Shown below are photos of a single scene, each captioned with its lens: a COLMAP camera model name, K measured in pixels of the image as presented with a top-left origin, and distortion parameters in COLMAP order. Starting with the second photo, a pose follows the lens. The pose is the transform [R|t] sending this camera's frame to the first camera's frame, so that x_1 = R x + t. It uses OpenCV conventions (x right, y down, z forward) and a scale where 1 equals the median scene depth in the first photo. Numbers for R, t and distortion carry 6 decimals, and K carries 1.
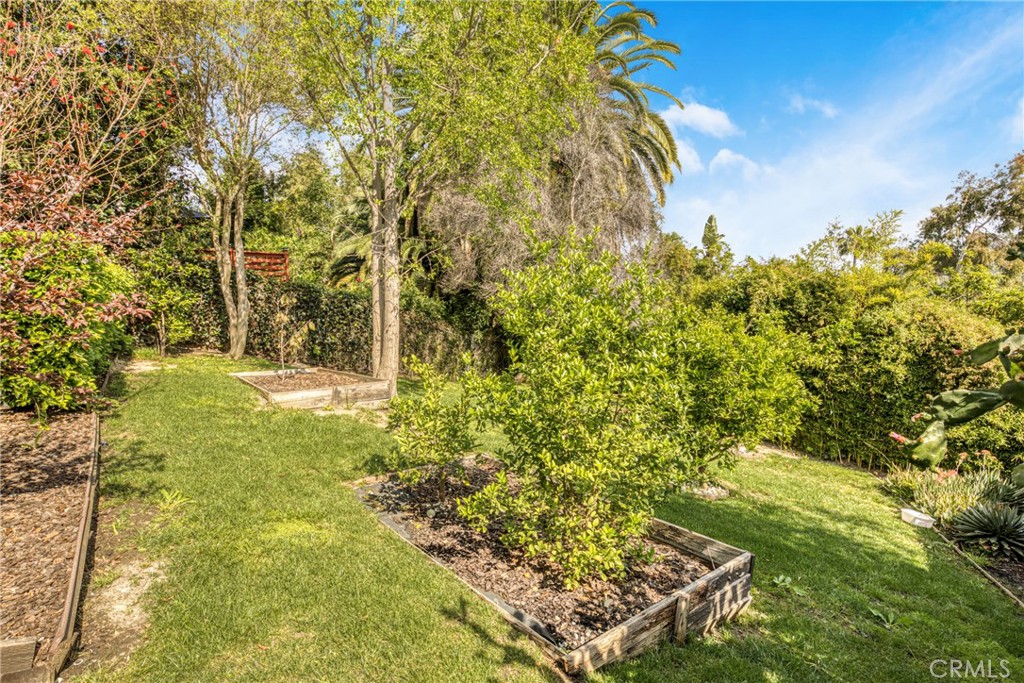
lens RADIAL K [[481.5, 0, 514.0], [0, 481.5, 345.4], [0, 0, 1]] dist [-0.002110, -0.000573]
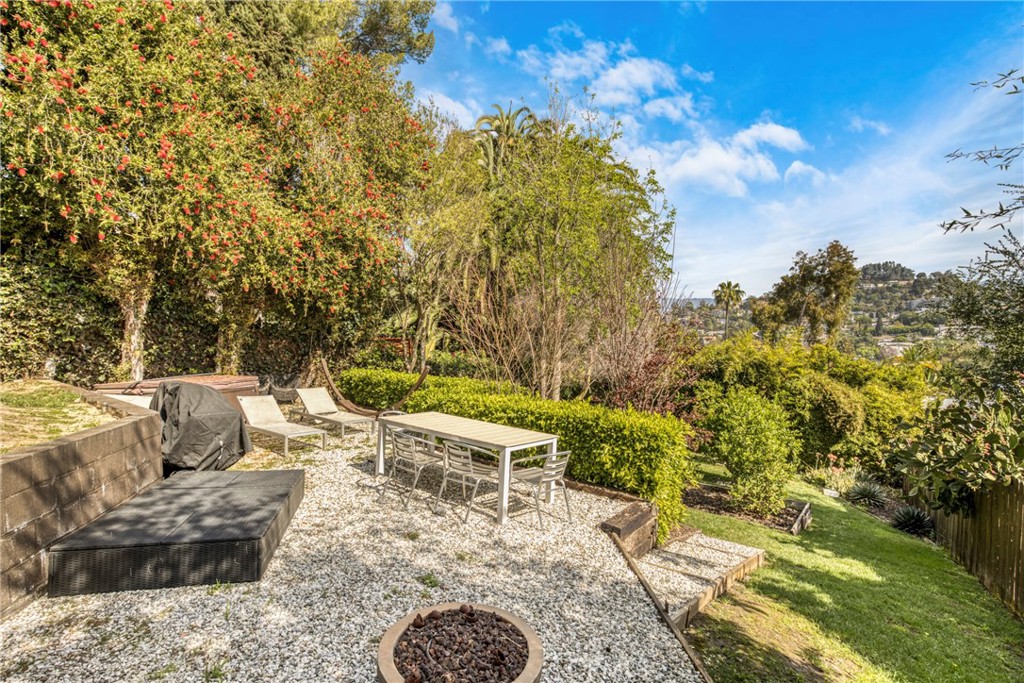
lens RADIAL K [[481.5, 0, 509.3], [0, 481.5, 339.0], [0, 0, 1]] dist [-0.002110, -0.000573]
pose [[0.973905, -0.017704, 0.226263, -0.696541], [0.031679, 0.997797, -0.058284, -0.160705], [-0.224732, 0.063931, 0.972321, -0.532030]]
